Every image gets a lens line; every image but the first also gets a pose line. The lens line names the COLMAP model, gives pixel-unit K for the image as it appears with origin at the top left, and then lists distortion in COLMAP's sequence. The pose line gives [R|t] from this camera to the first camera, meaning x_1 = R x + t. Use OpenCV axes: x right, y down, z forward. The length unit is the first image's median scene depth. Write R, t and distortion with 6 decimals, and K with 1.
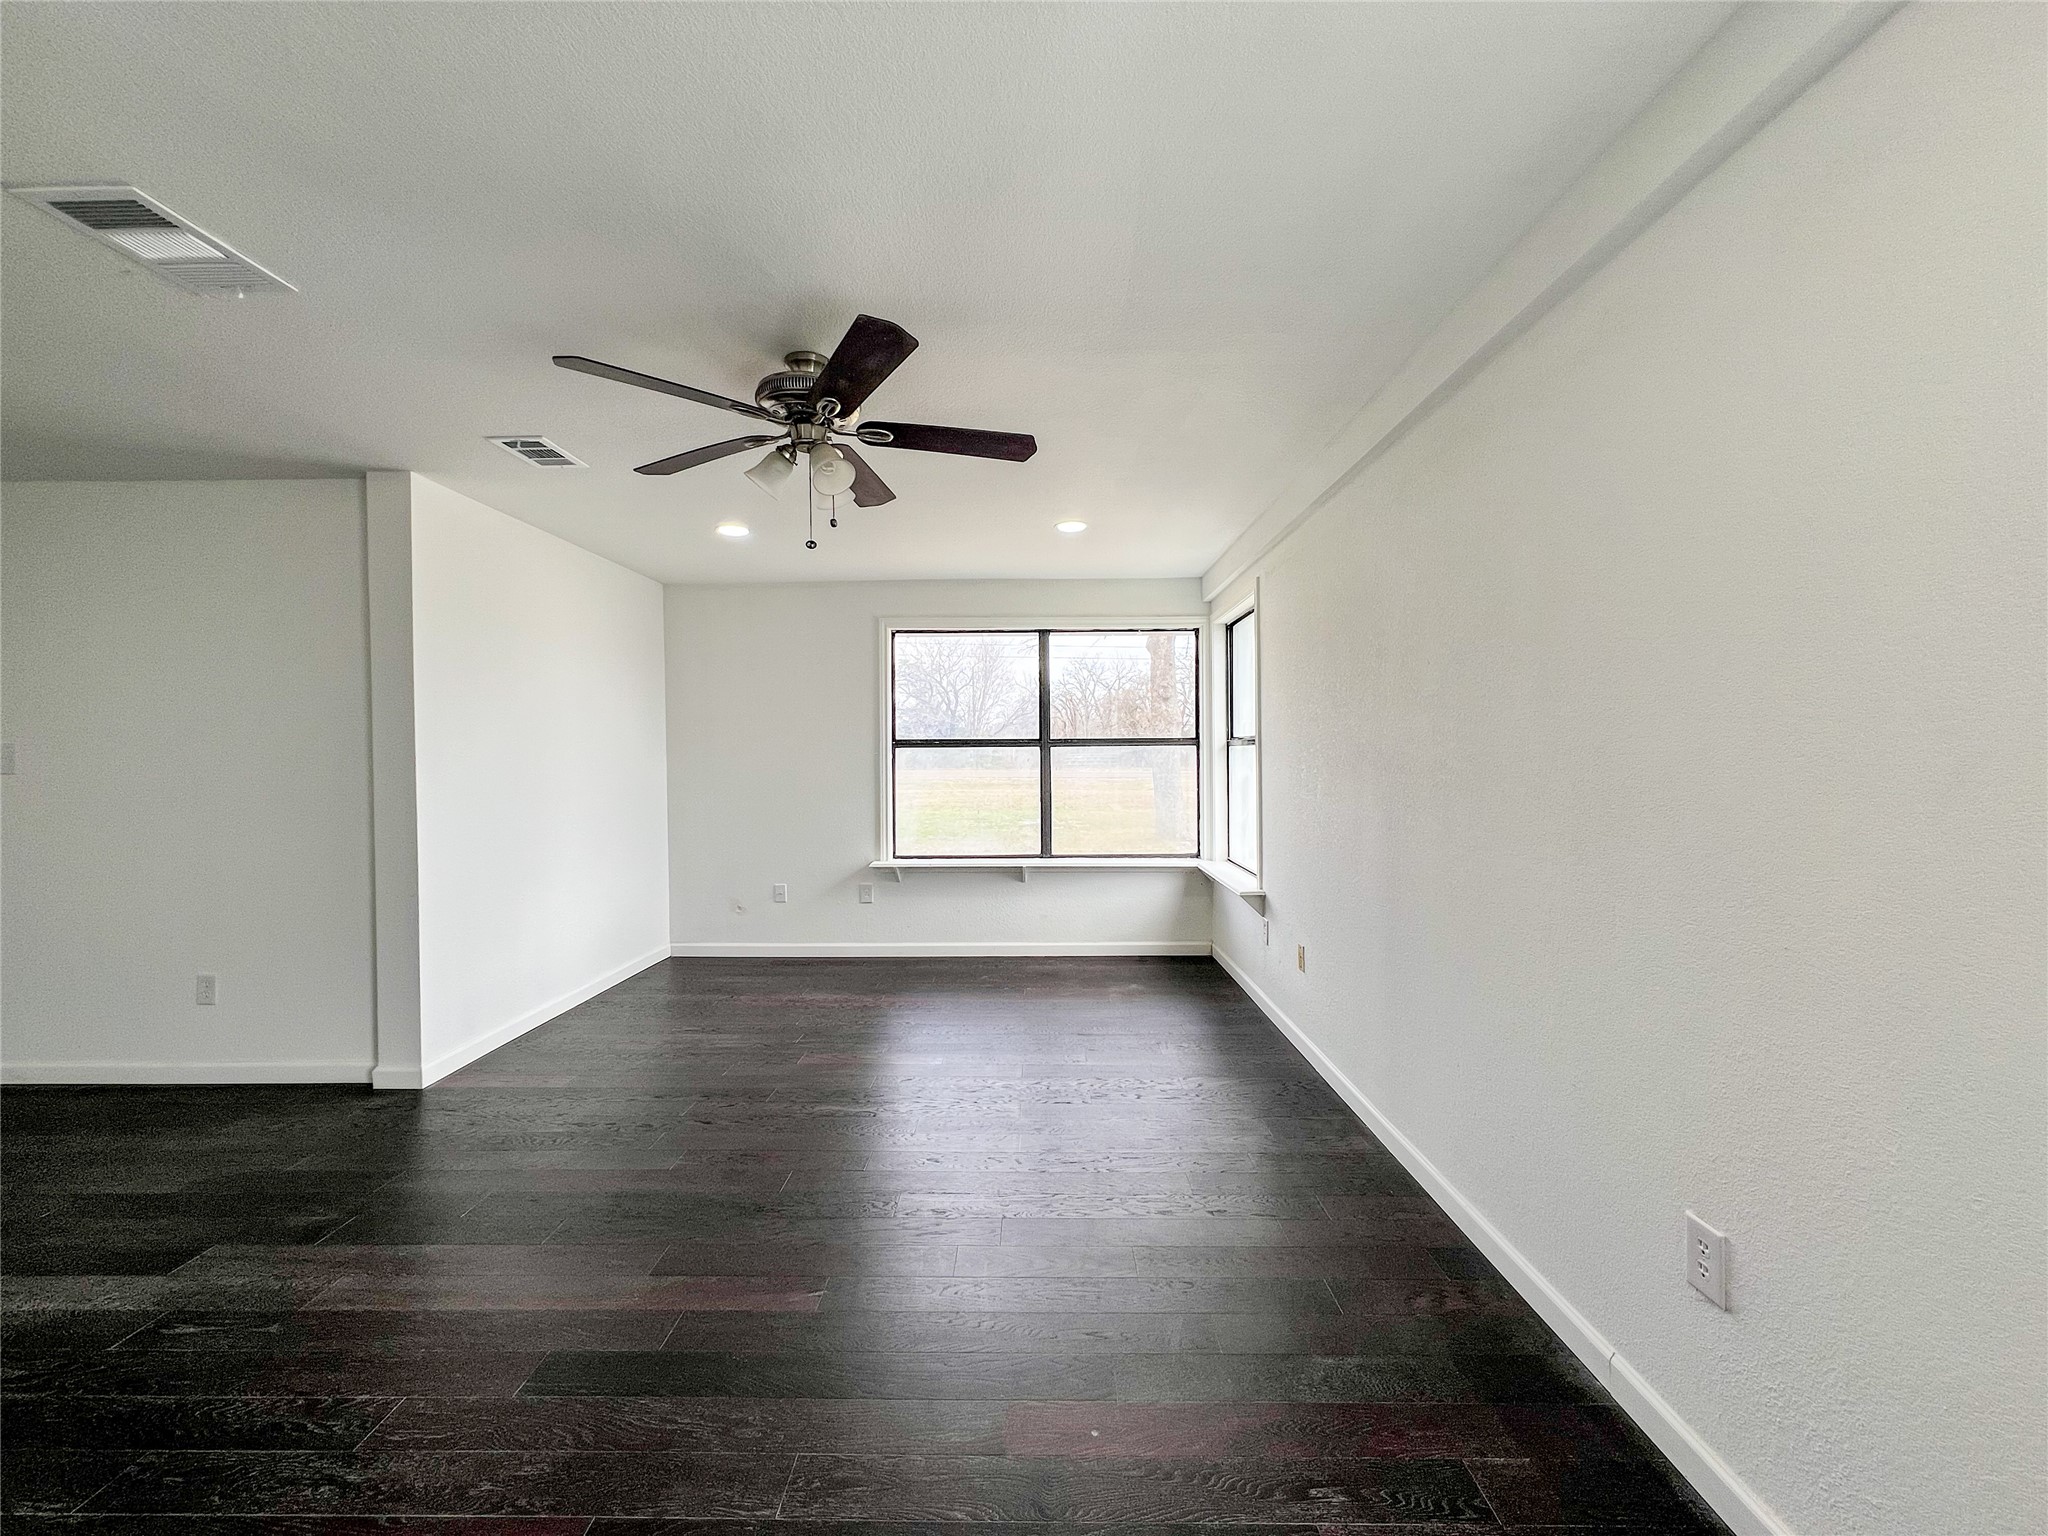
lens RADIAL K [[815.9, 0, 1018.5], [0, 815.9, 765.3], [0, 0, 1]] dist [-0.002862, 0.000633]
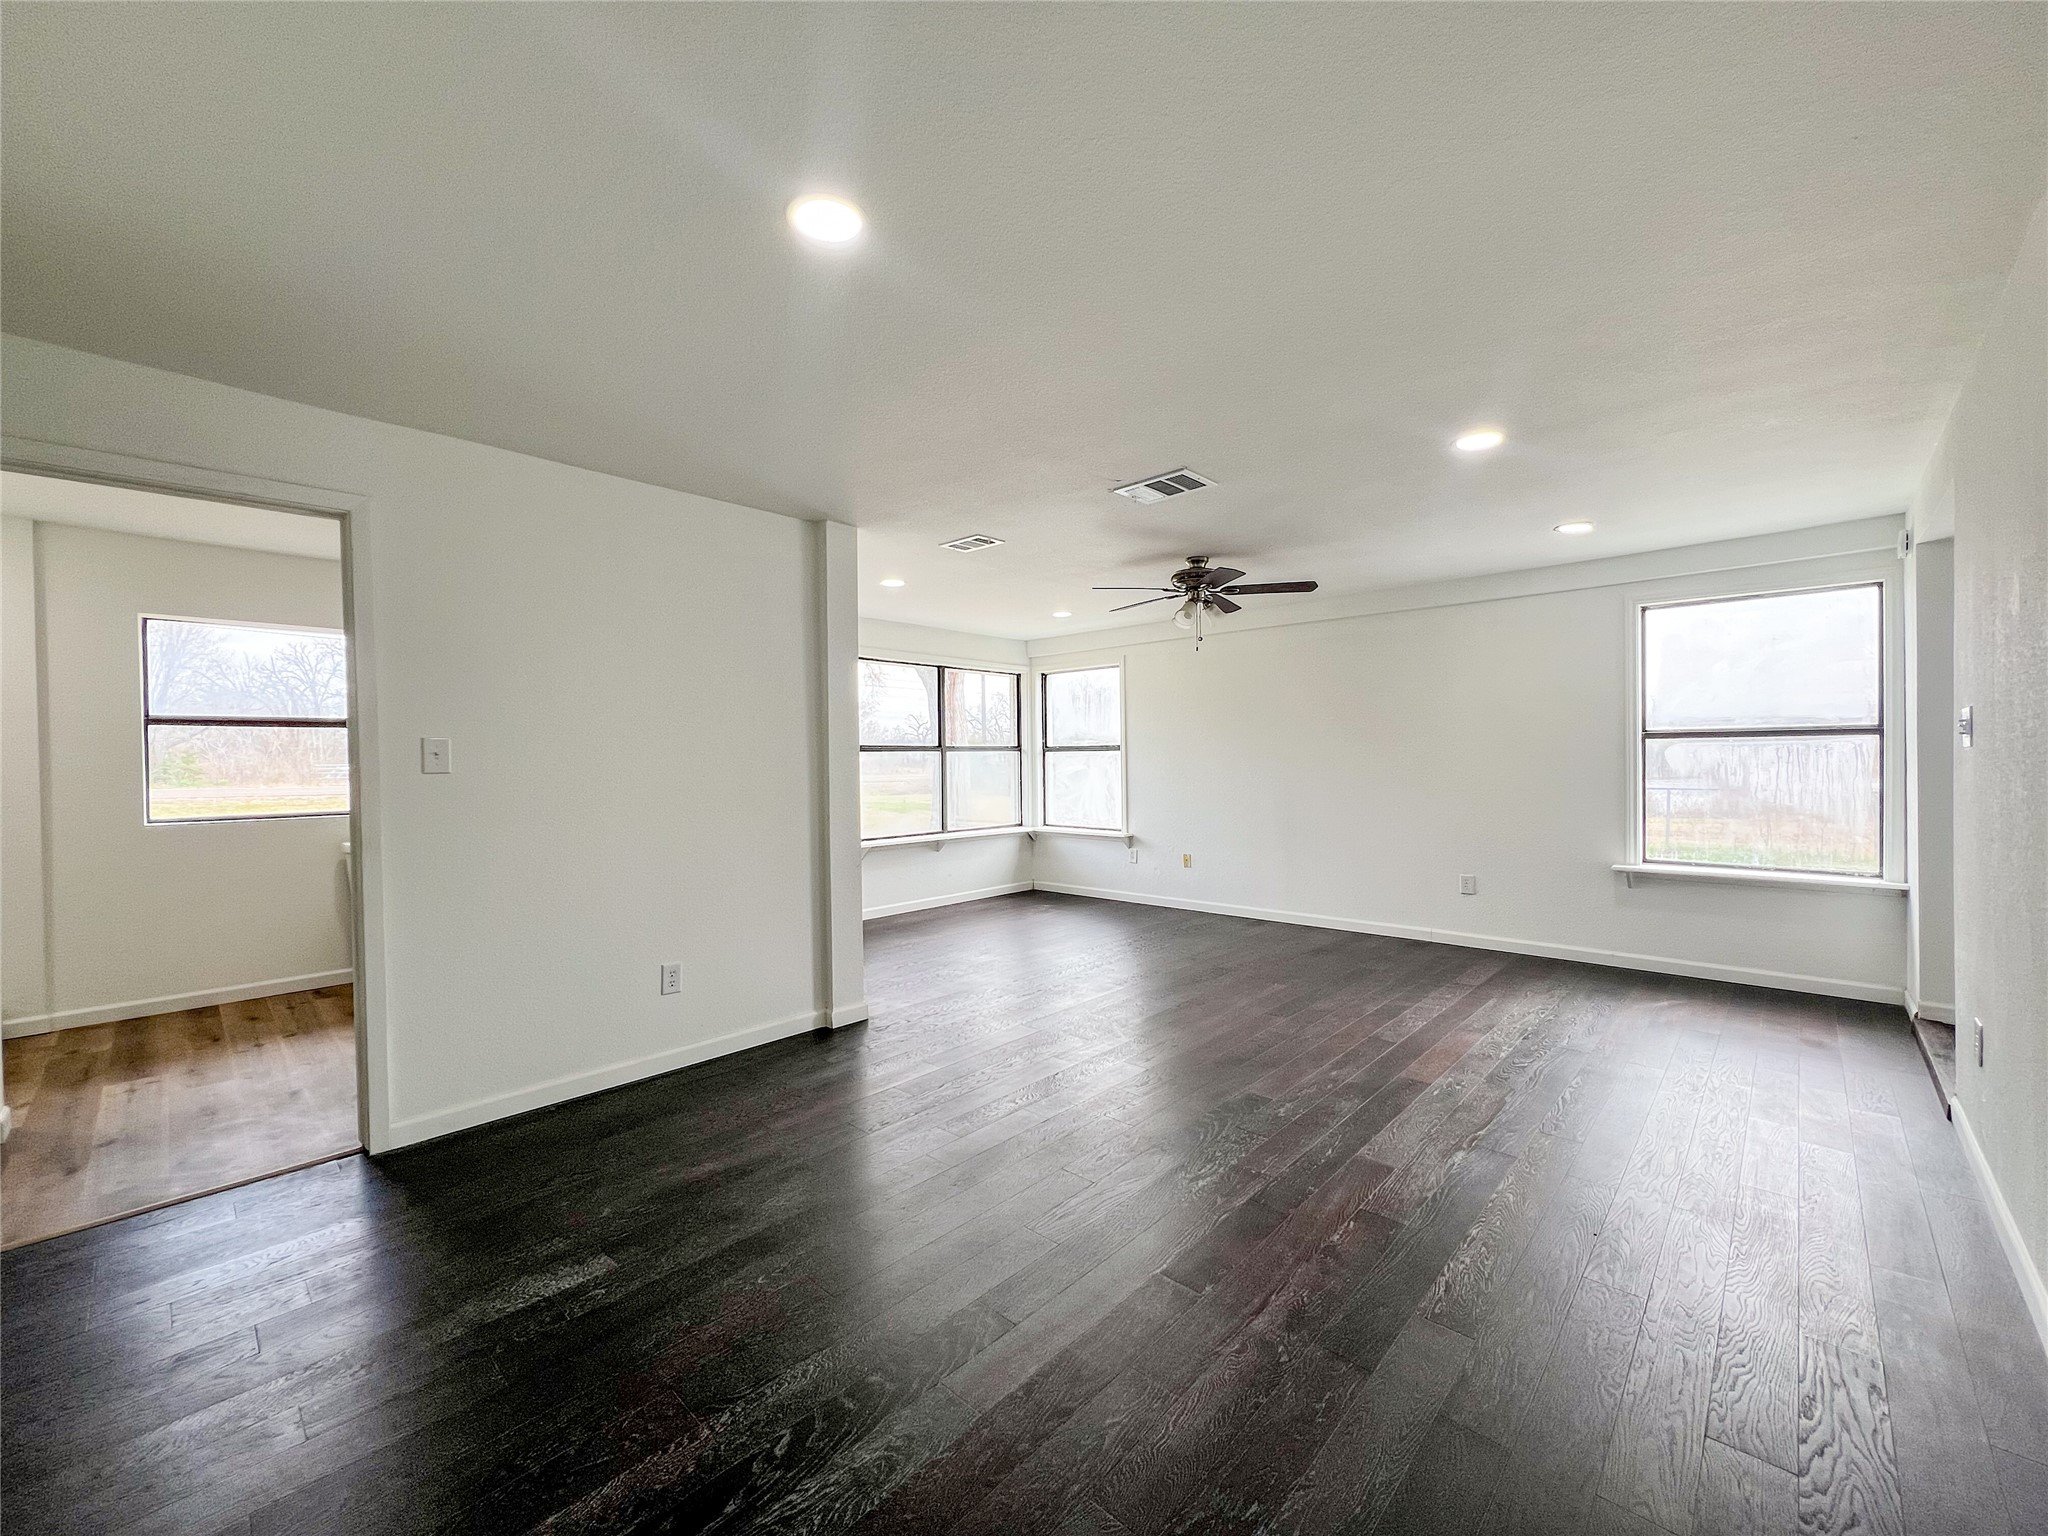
lens RADIAL K [[815.9, 0, 1020.9], [0, 815.9, 766.3], [0, 0, 1]] dist [-0.002862, 0.000633]
pose [[0.678142, -0.006116, 0.734906, -1.161417], [0.013190, 0.999906, -0.003850, 0.011762], [-0.734813, 0.012304, 0.678158, -0.025999]]
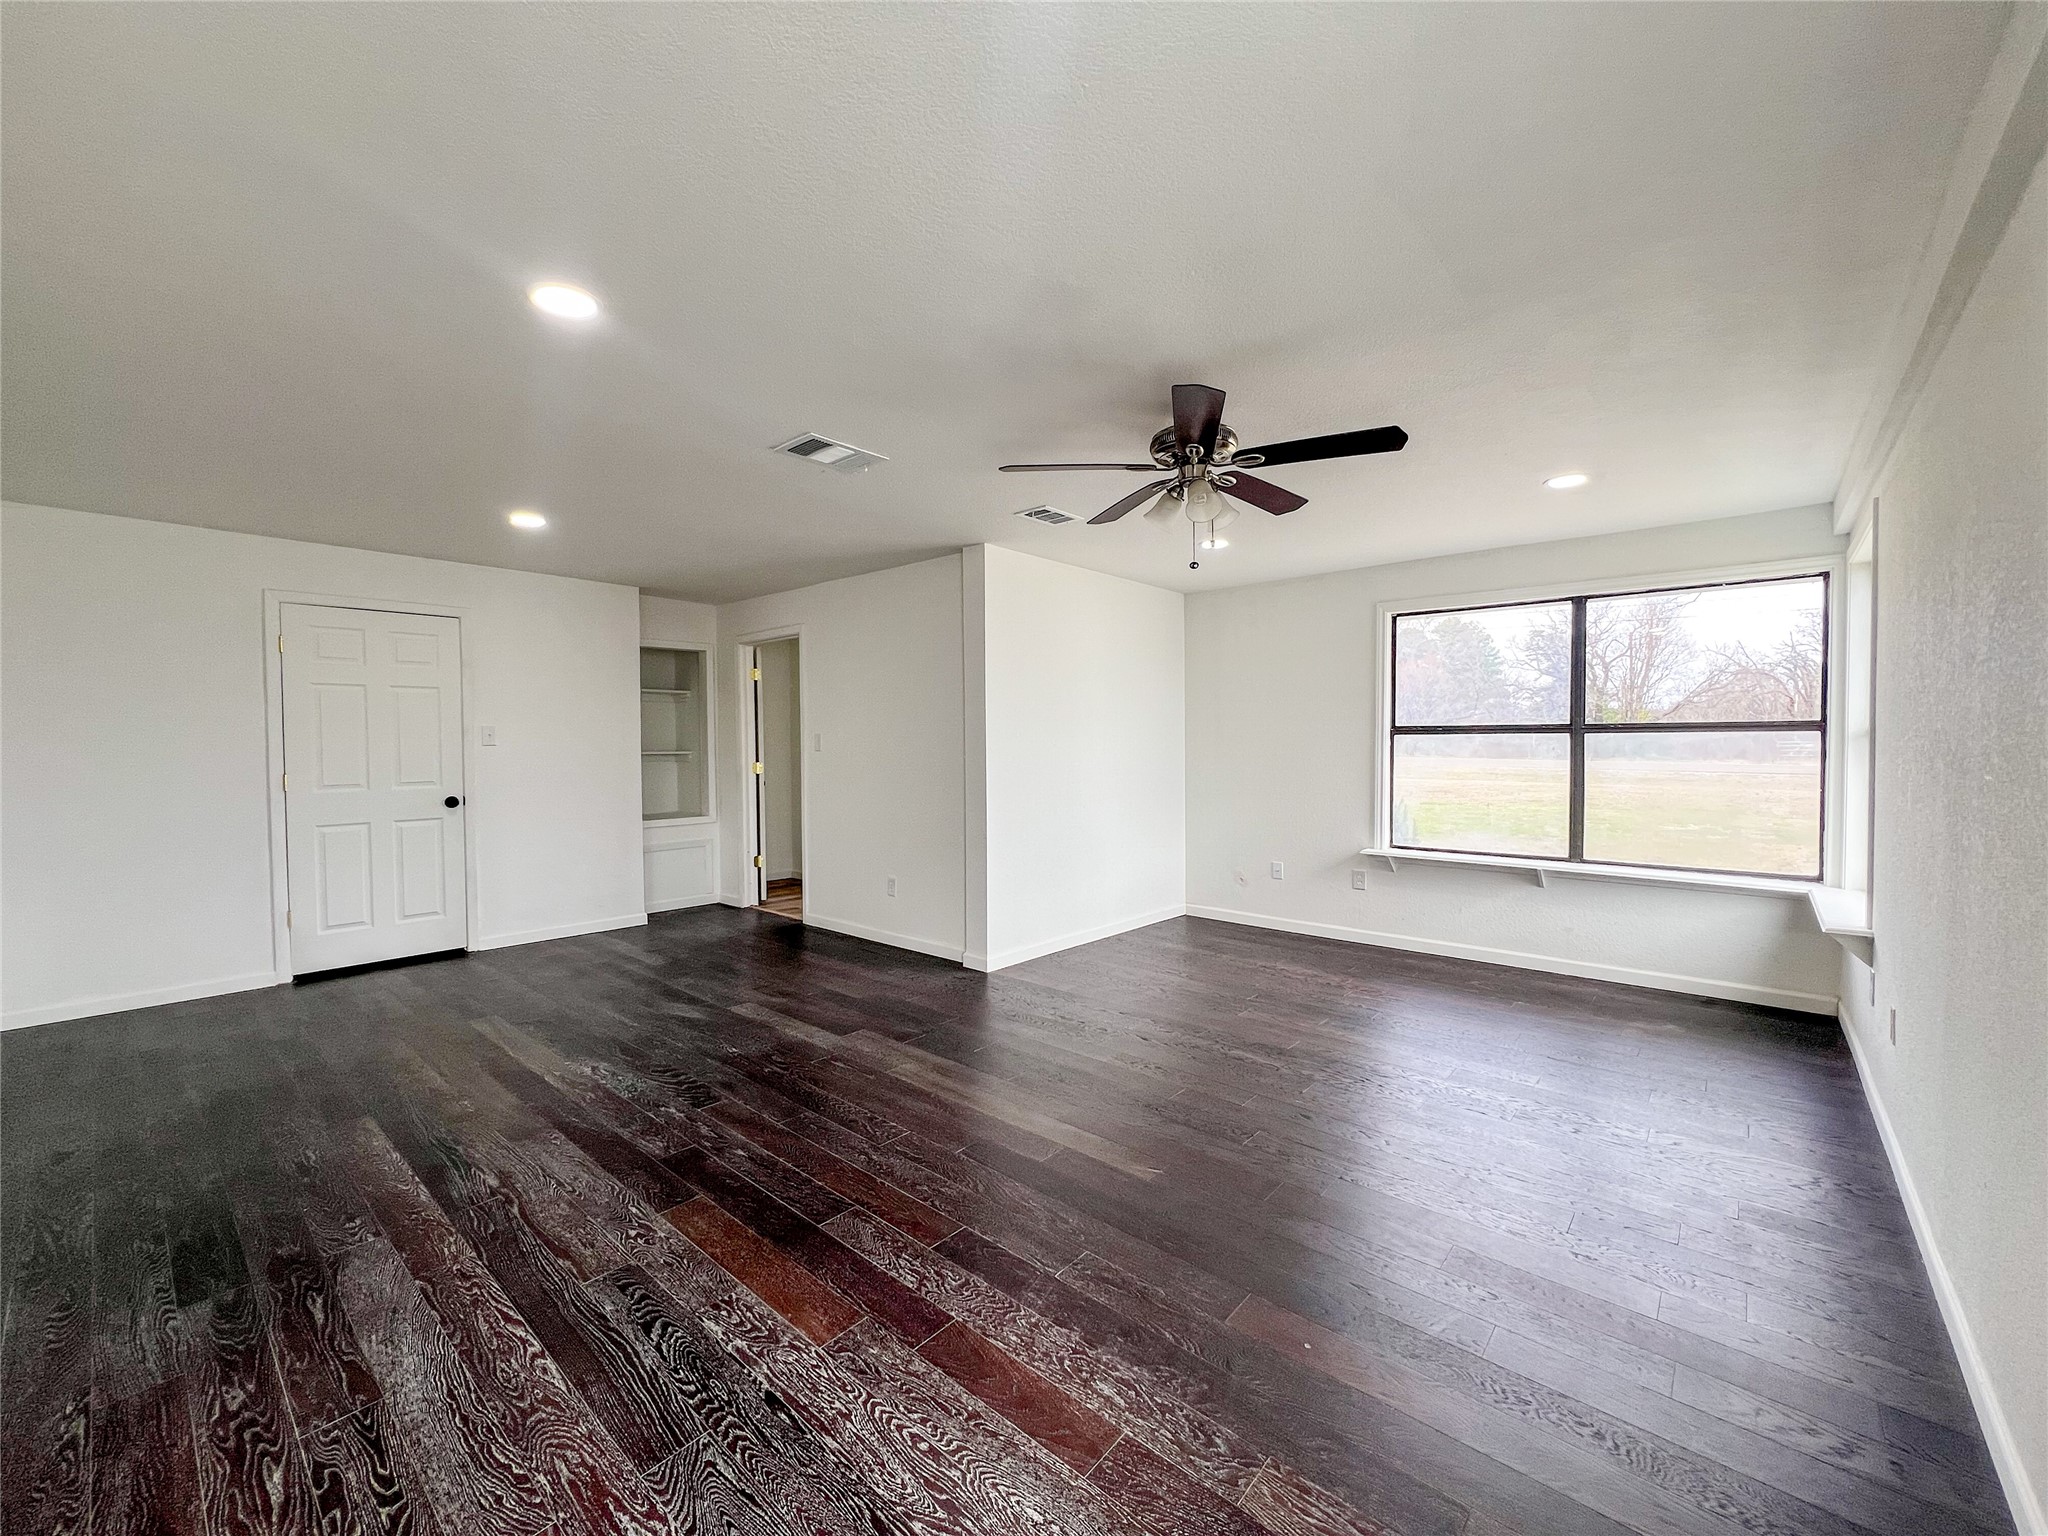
lens RADIAL K [[815.9, 0, 1028.9], [0, 815.9, 766.8], [0, 0, 1]] dist [-0.002862, 0.000633]
pose [[0.762758, 0.024113, -0.646235, 0.194504], [-0.011776, 0.999657, 0.023401, -0.001042], [0.646577, -0.010239, 0.762780, -0.038623]]
